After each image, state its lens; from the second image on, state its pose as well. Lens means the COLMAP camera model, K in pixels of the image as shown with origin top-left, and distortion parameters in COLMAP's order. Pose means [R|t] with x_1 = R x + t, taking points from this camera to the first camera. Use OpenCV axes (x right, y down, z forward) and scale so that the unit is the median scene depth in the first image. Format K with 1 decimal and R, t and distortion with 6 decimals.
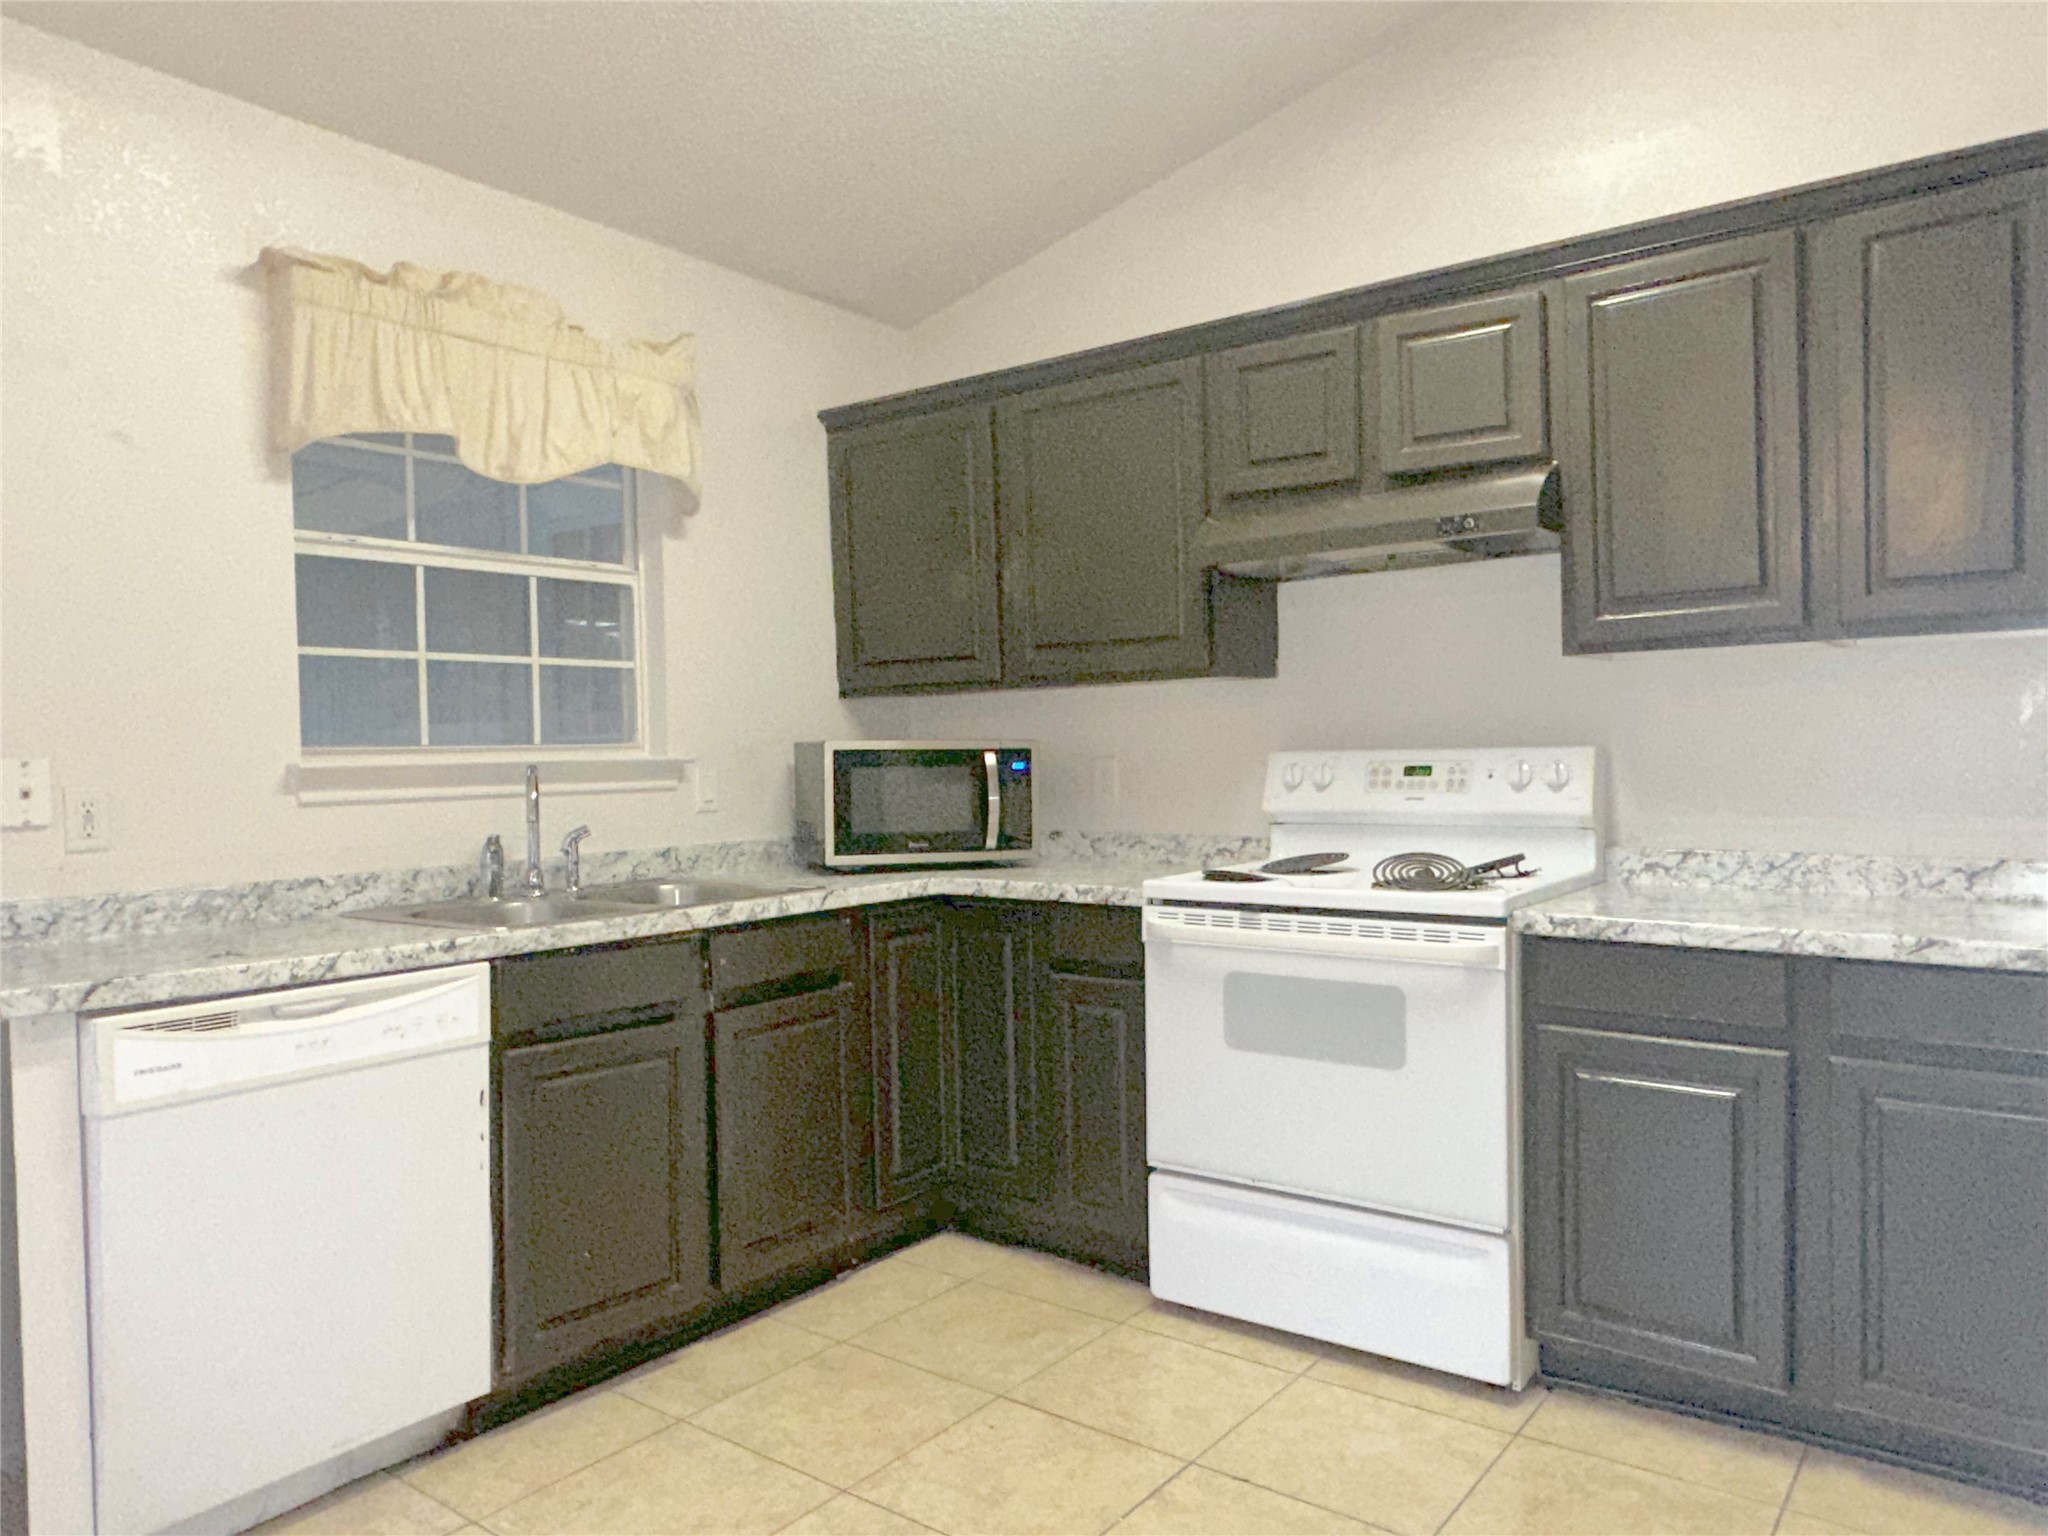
lens RADIAL K [[1398.3, 0, 1024.0], [0, 1398.3, 779.7], [0, 0, 1]] dist [-0.010152, -0.000316]
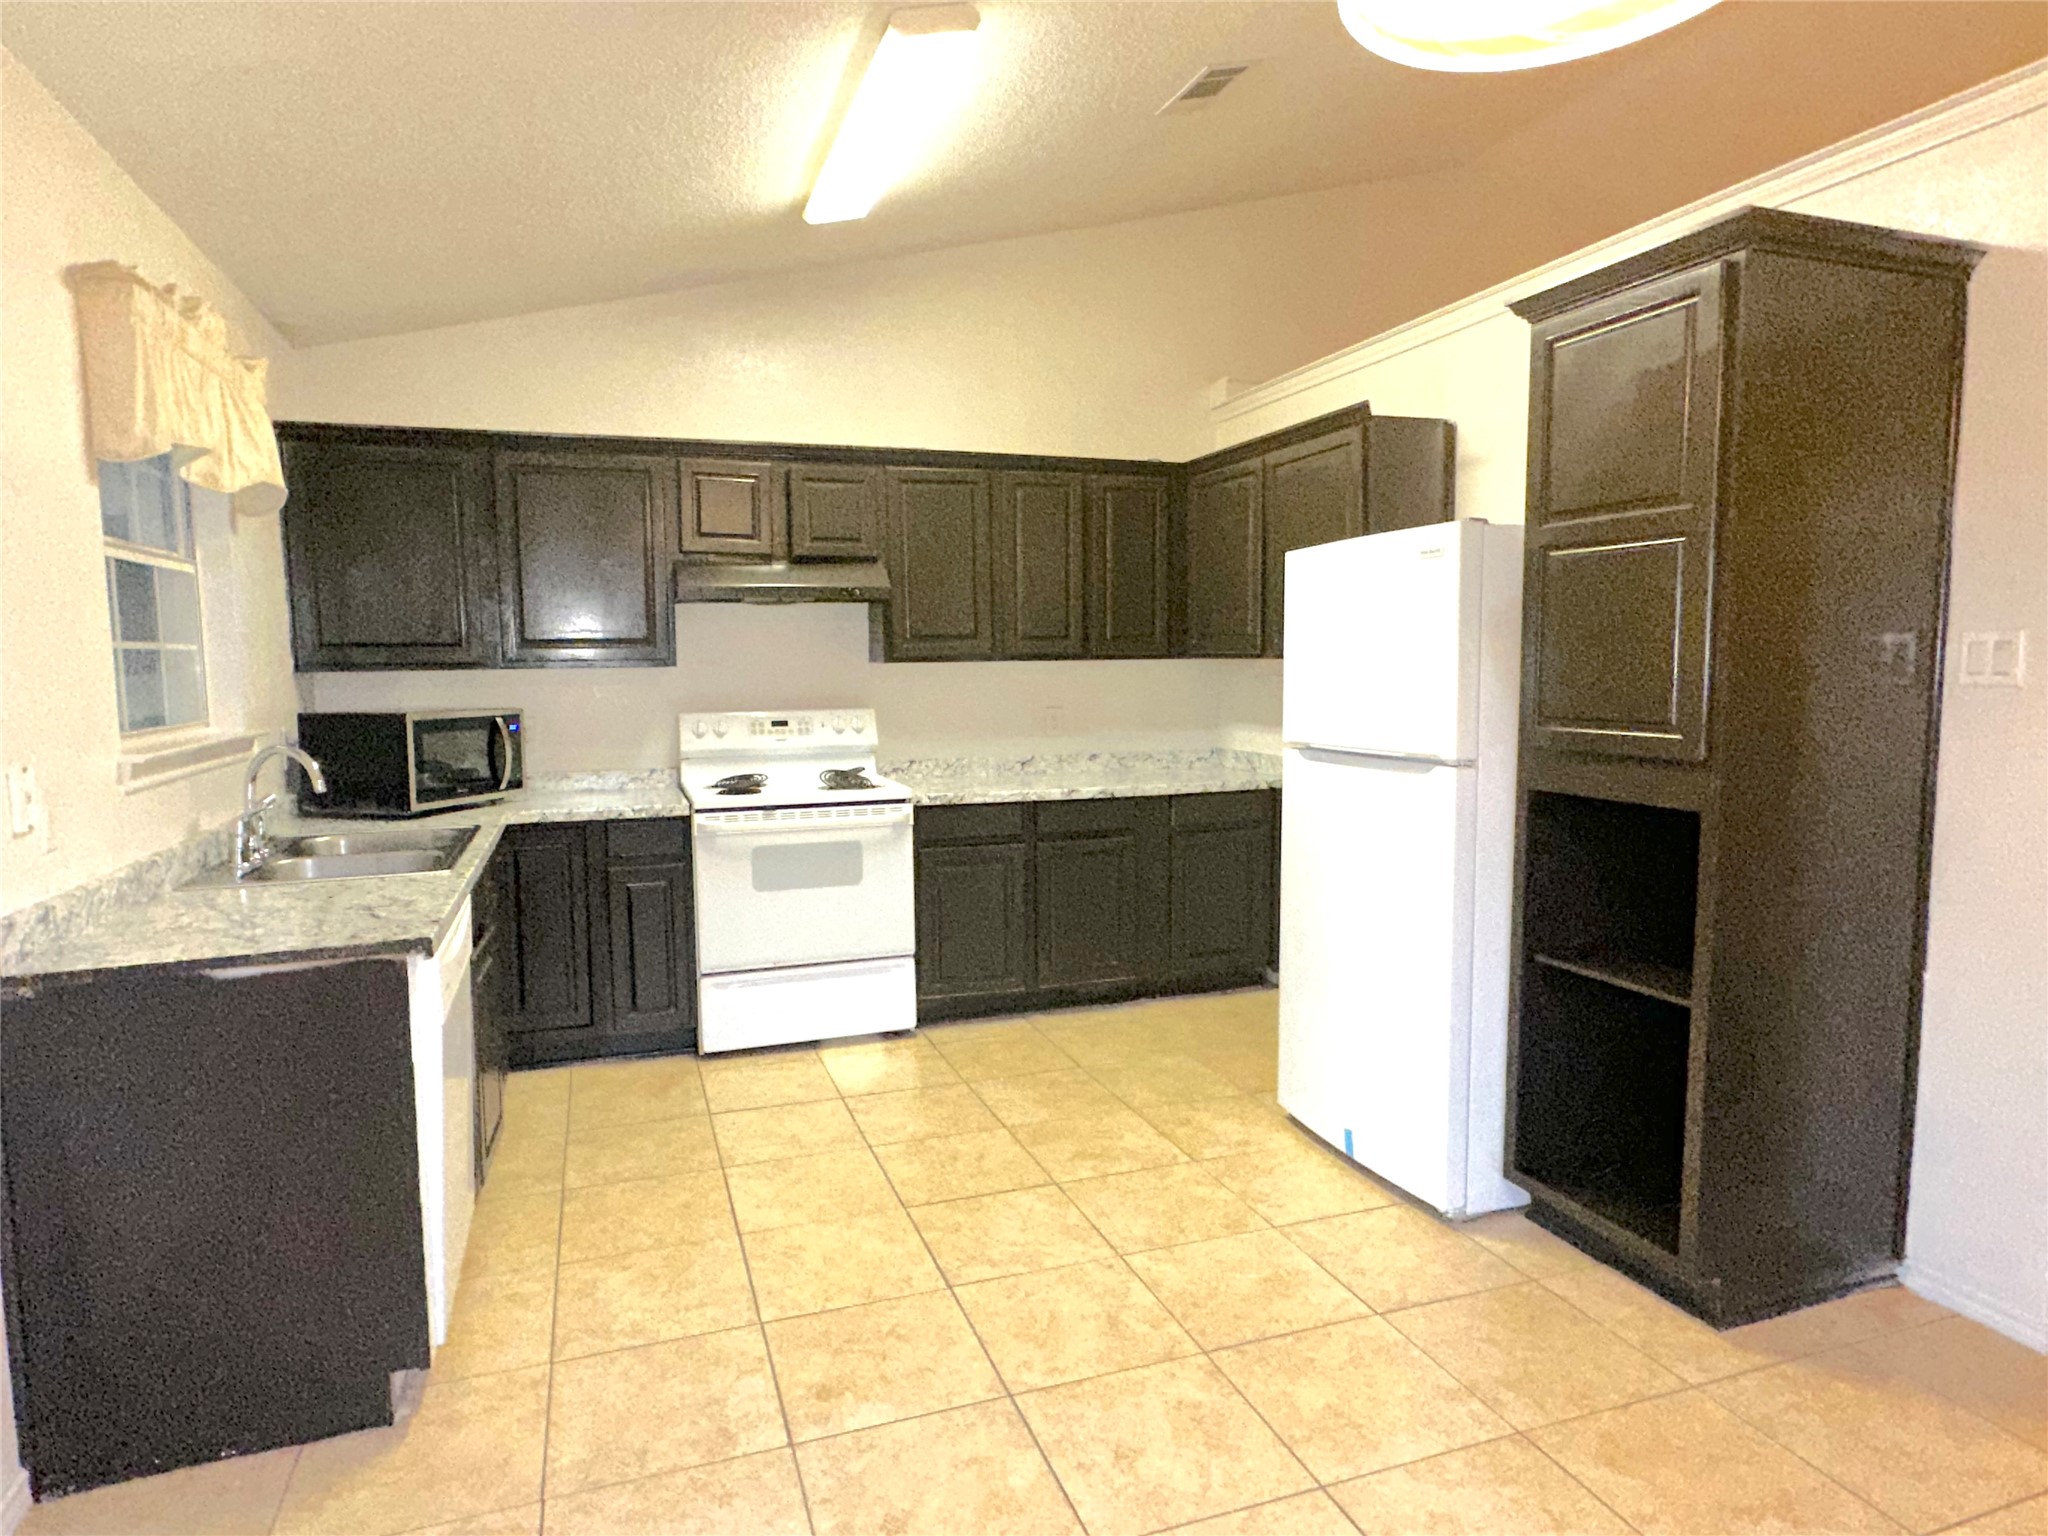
lens RADIAL K [[1194.8, 0, 1021.5], [0, 1194.8, 764.5], [0, 0, 1]] dist [-0.001671, -0.000162]
pose [[0.548489, -0.060276, 0.833982, -0.858623], [0.015518, 0.997960, 0.061921, -0.046419], [-0.836014, -0.021021, 0.548306, -0.064609]]
